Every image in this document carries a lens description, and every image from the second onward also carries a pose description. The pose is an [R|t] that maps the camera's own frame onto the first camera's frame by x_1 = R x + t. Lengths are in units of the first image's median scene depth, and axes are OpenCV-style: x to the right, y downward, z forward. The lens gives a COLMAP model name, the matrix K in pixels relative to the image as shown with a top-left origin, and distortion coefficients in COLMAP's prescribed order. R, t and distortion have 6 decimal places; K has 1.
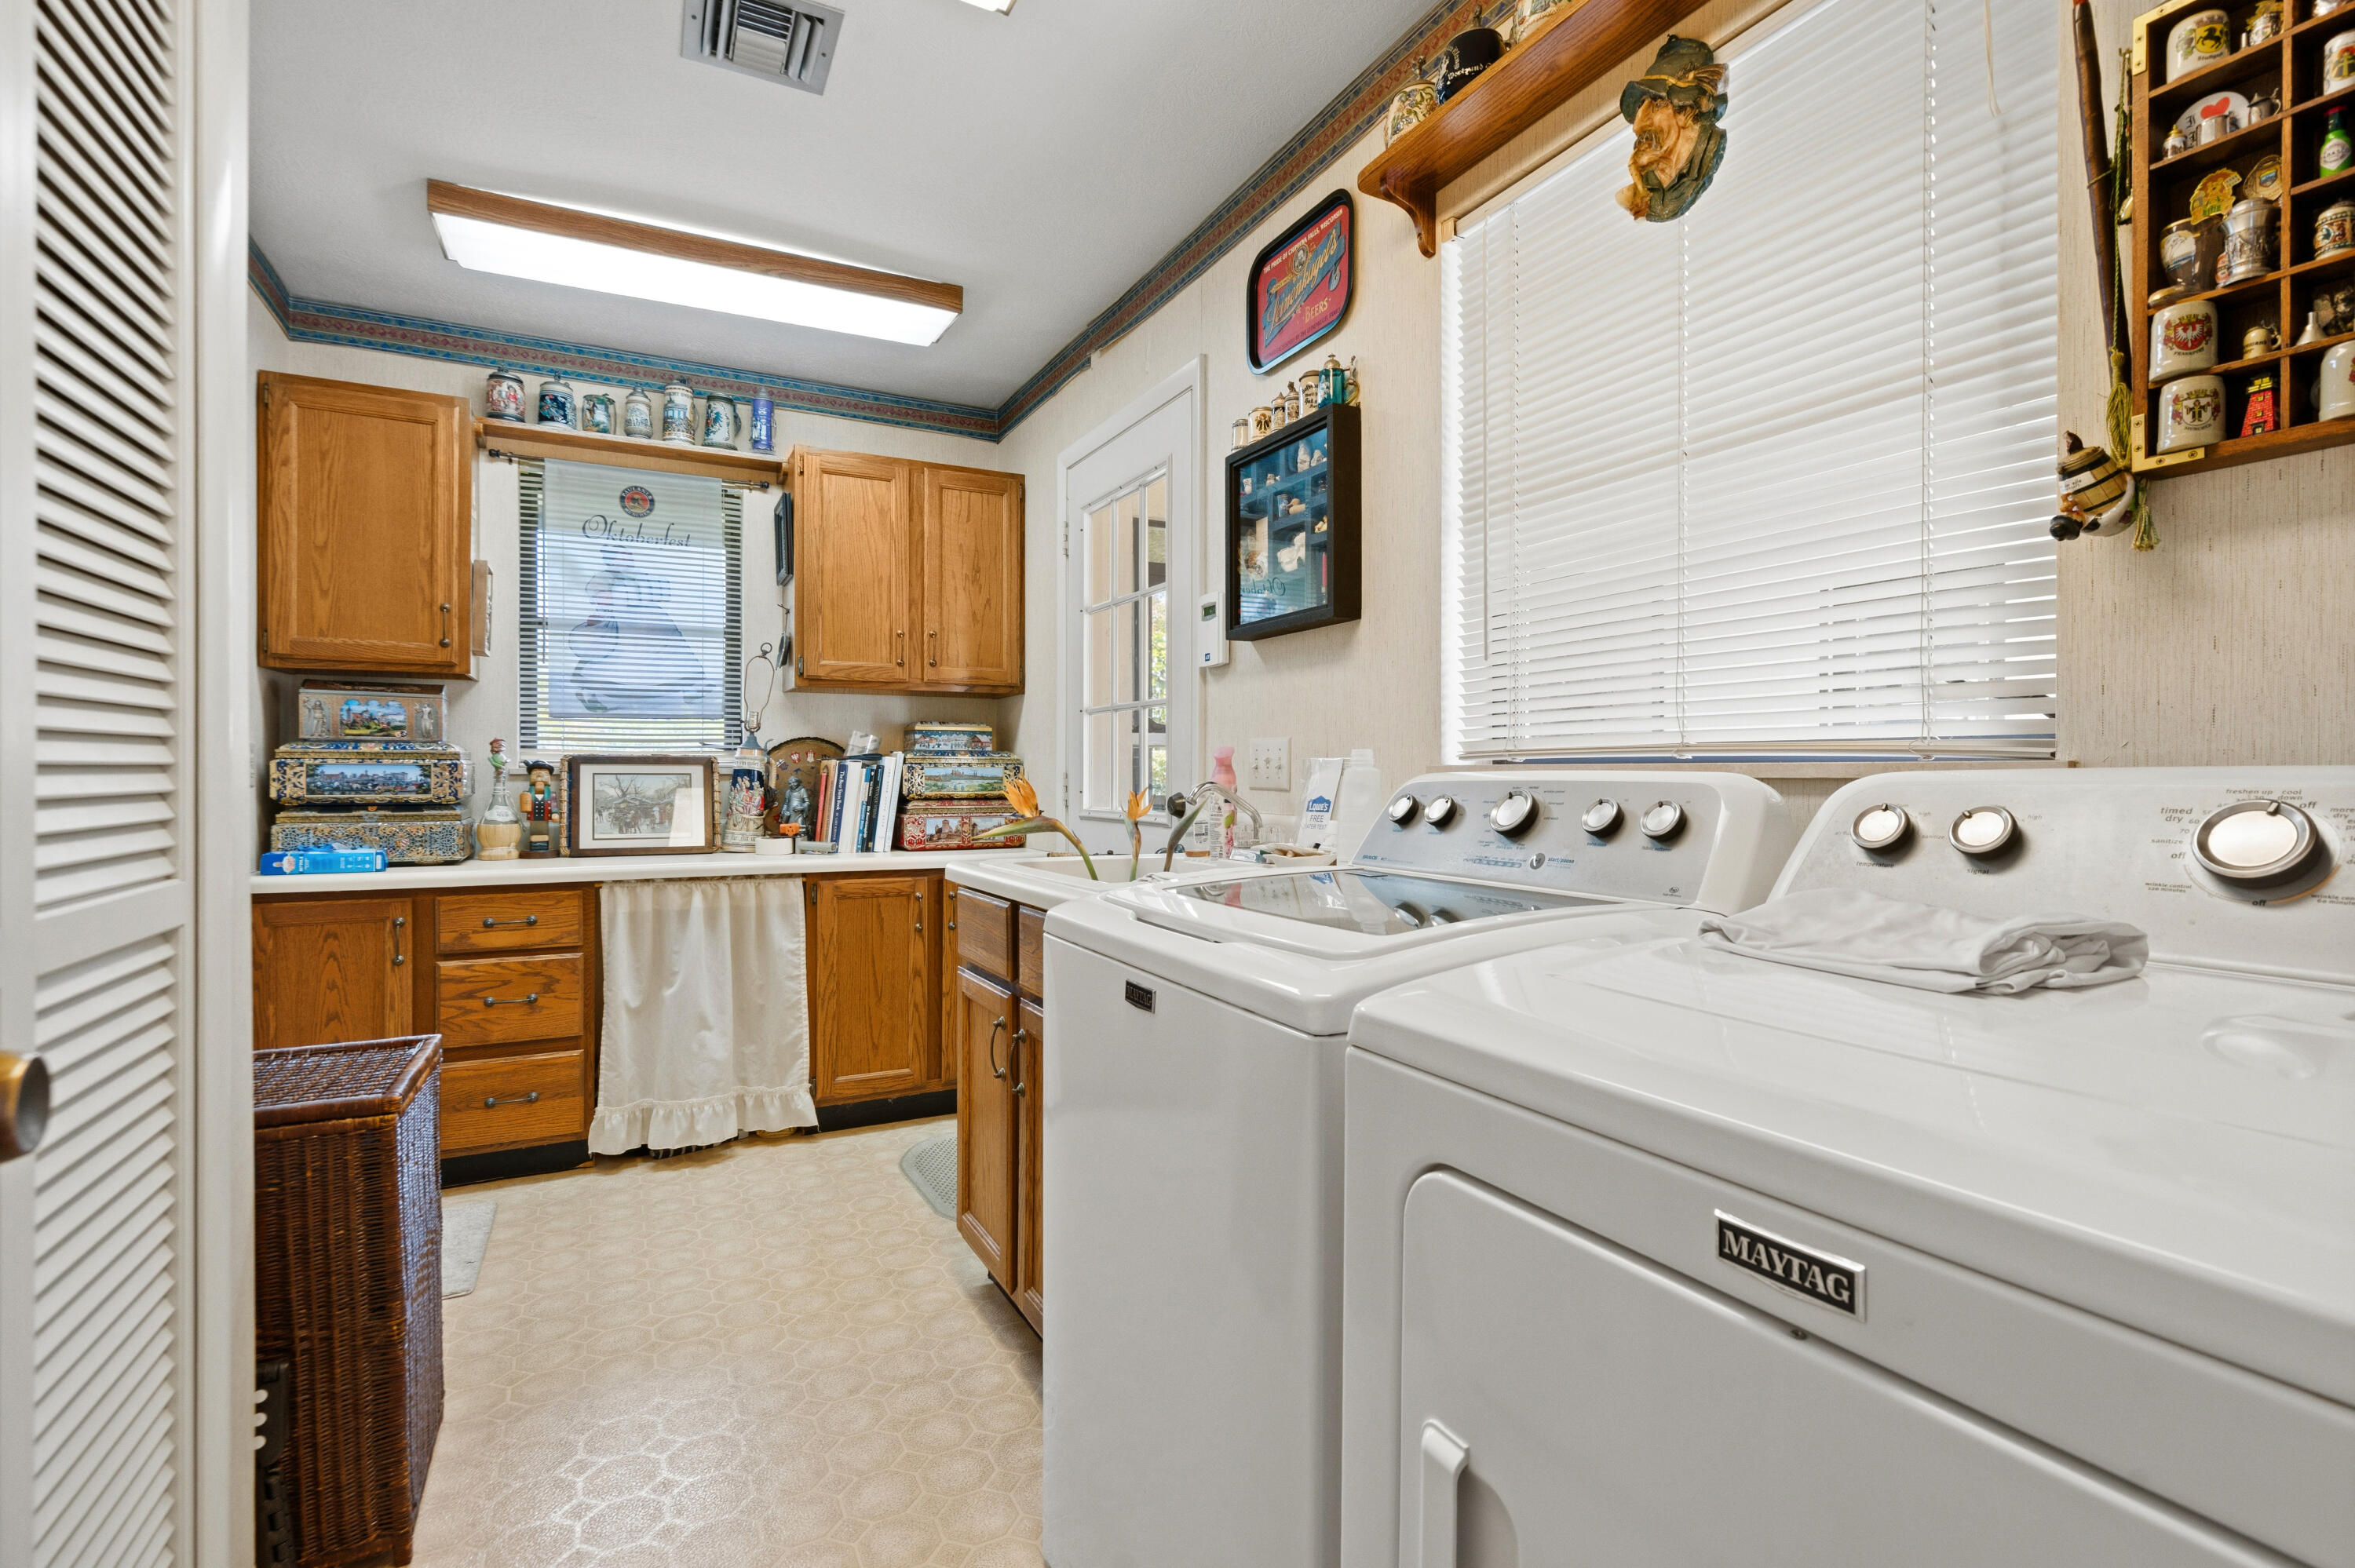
lens RADIAL K [[1090.9, 0, 1182.3], [0, 1090.9, 785.3], [0, 0, 1]] dist [-0.001389, 0.000167]
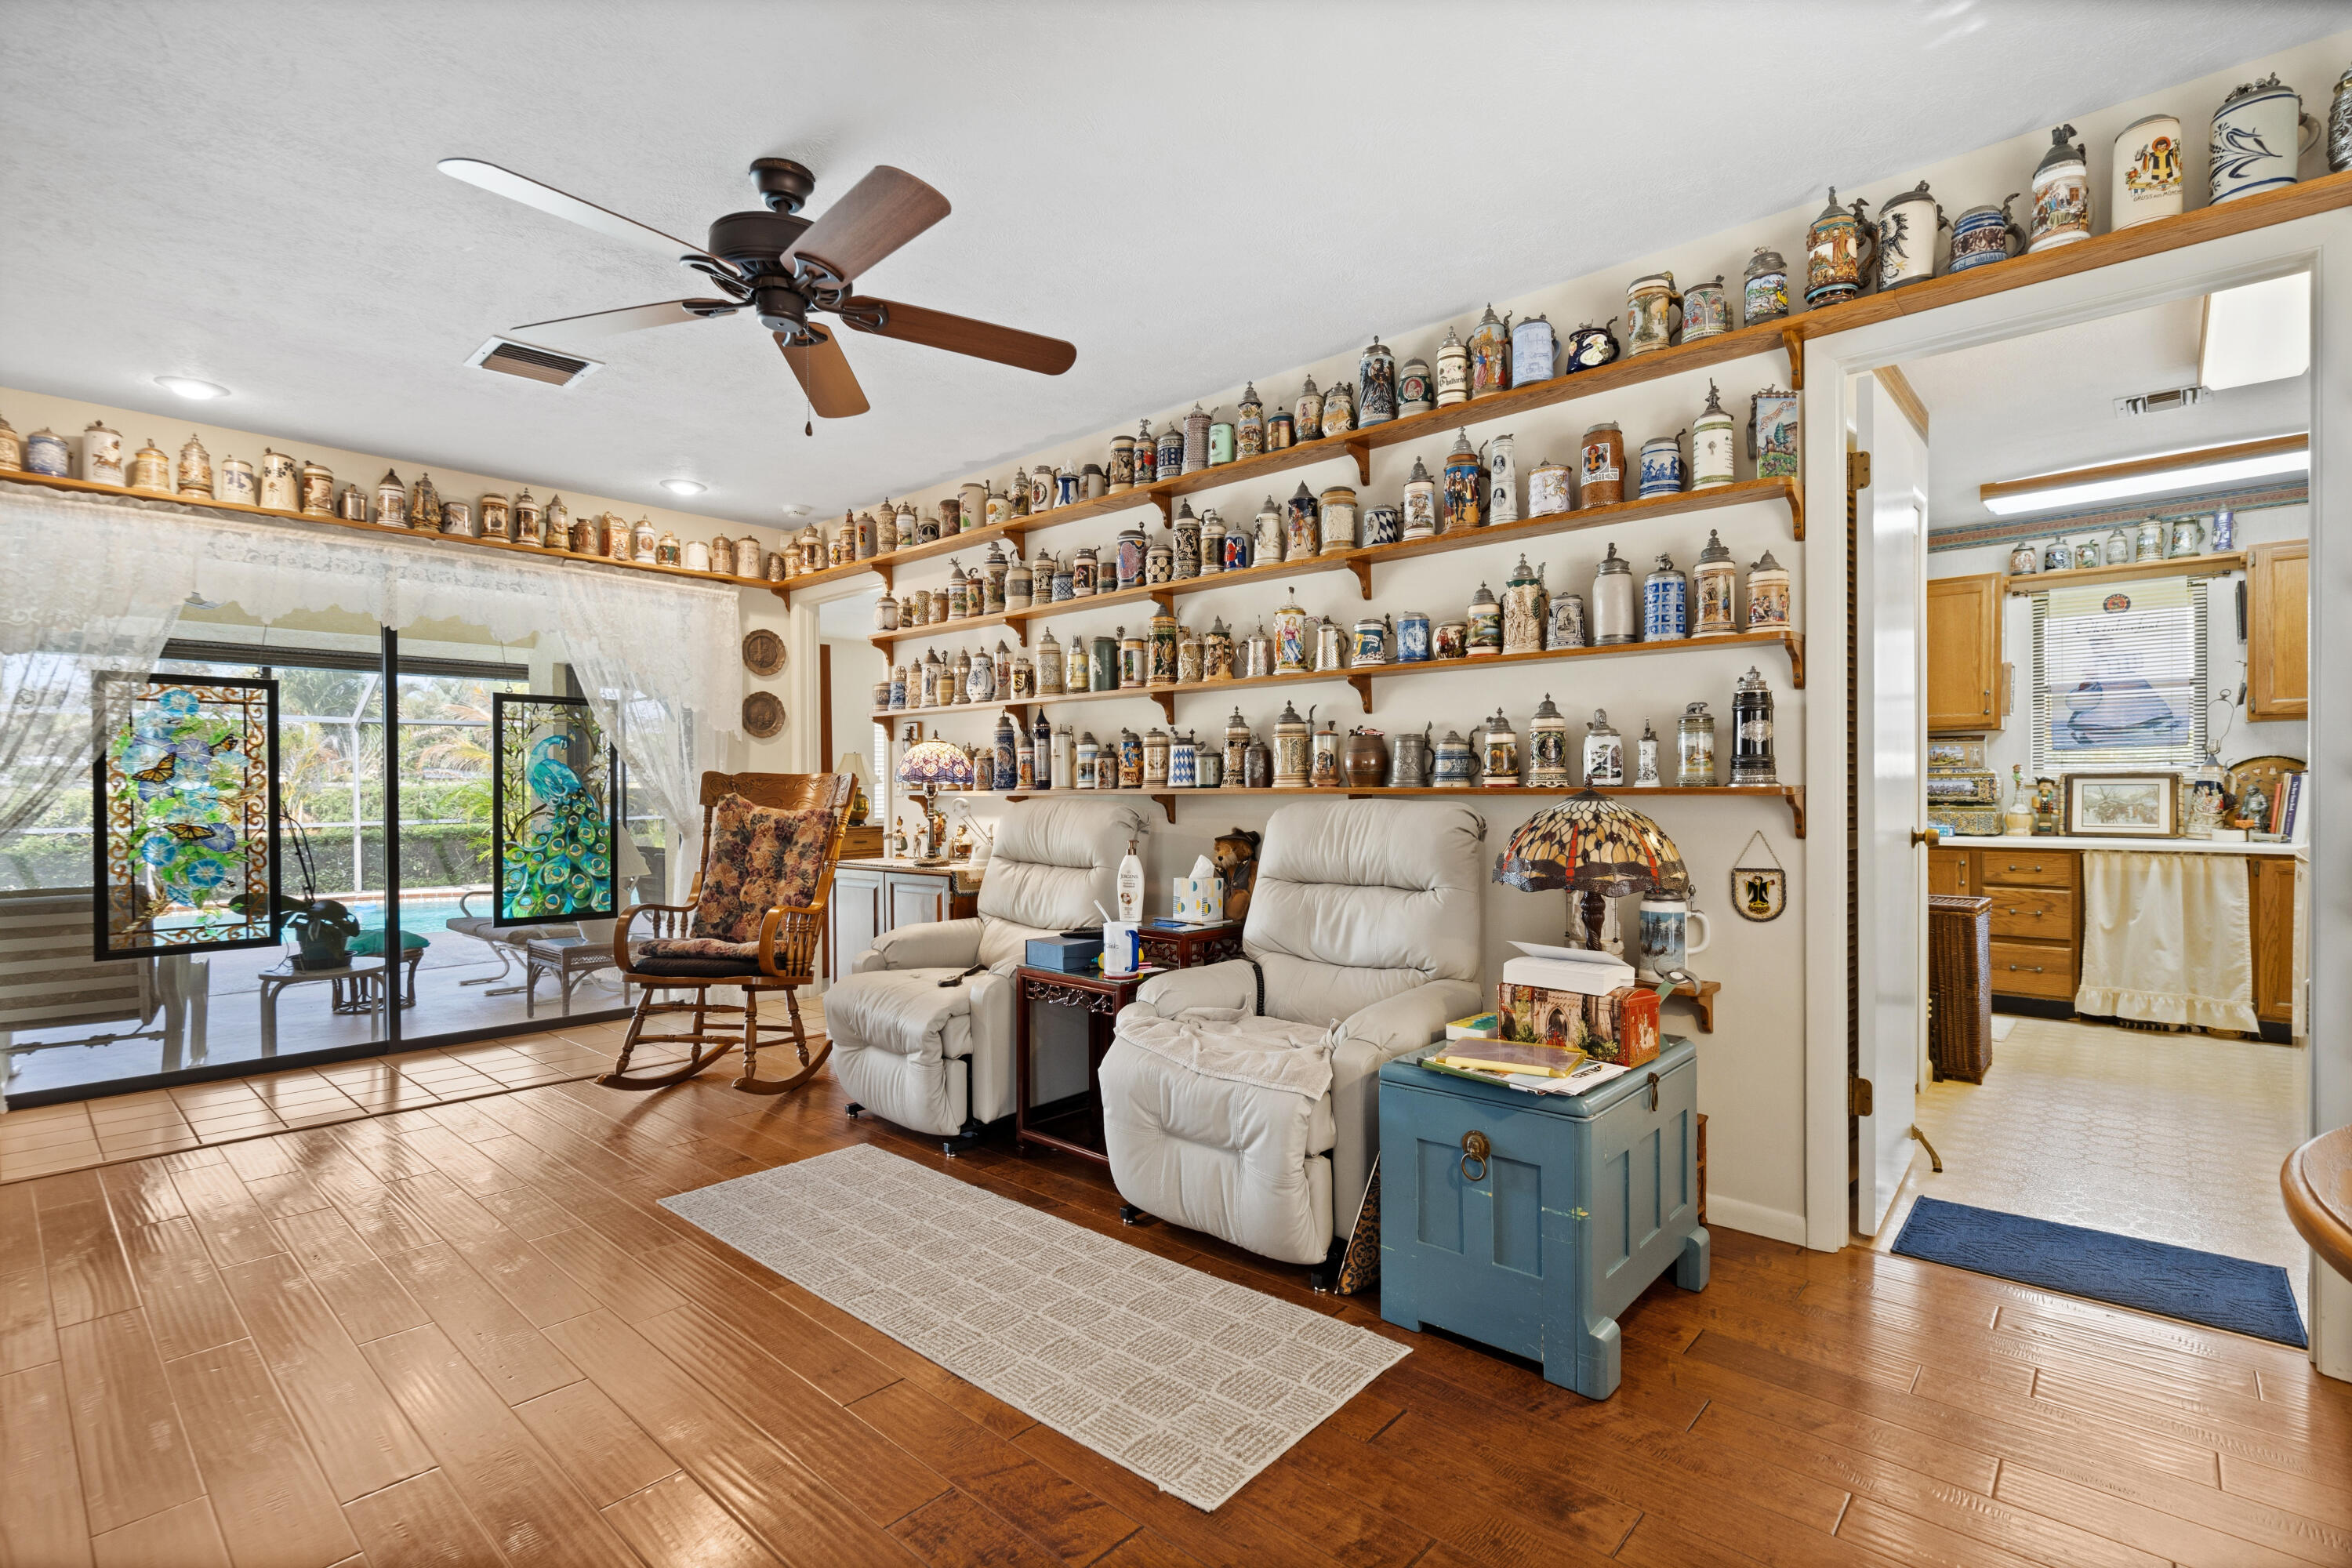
lens RADIAL K [[1089.7, 0, 1181.2], [0, 1089.7, 794.2], [0, 0, 1]] dist [-0.001389, 0.000167]
pose [[0.351268, 0.001095, -0.936274, 0.496115], [-0.002779, 0.999996, 0.000126, 0.006733], [0.936271, 0.002558, 0.351270, -0.805402]]
